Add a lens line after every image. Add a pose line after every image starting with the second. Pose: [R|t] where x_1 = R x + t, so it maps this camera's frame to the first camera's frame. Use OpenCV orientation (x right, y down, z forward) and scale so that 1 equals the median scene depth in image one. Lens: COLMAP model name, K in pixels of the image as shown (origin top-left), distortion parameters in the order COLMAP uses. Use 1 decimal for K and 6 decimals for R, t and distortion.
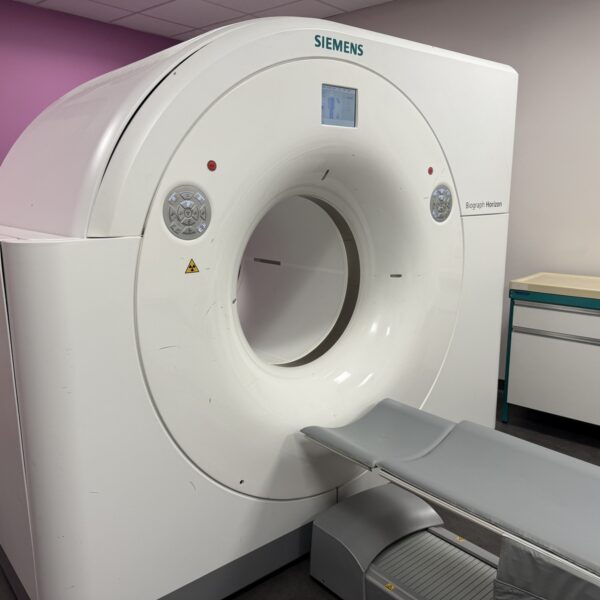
lens RADIAL K [[561.7, 0, 298.3], [0, 561.7, 308.3], [0, 0, 1]] dist [0.018402, 0.000000]
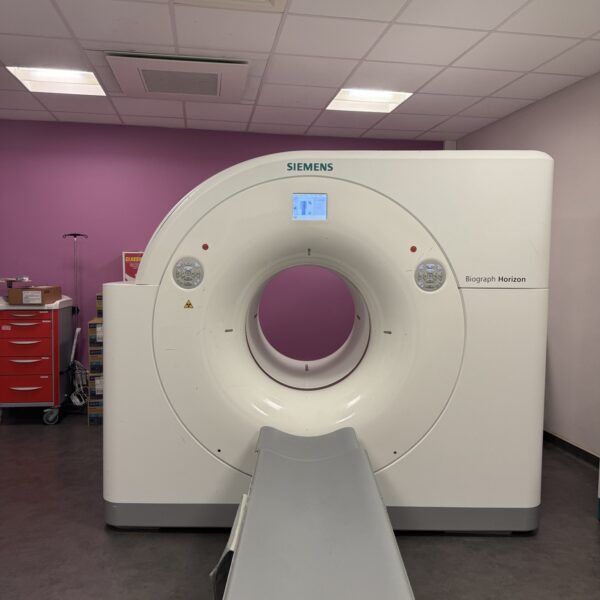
lens RADIAL K [[561.7, 0, 295.1], [0, 561.7, 295.5], [0, 0, 1]] dist [0.018402, 0.000000]
pose [[0.753348, 0.059402, -0.654934, 0.970560], [-0.151507, 0.984799, -0.084953, -0.003813], [0.639932, 0.163226, 0.750896, -0.068994]]
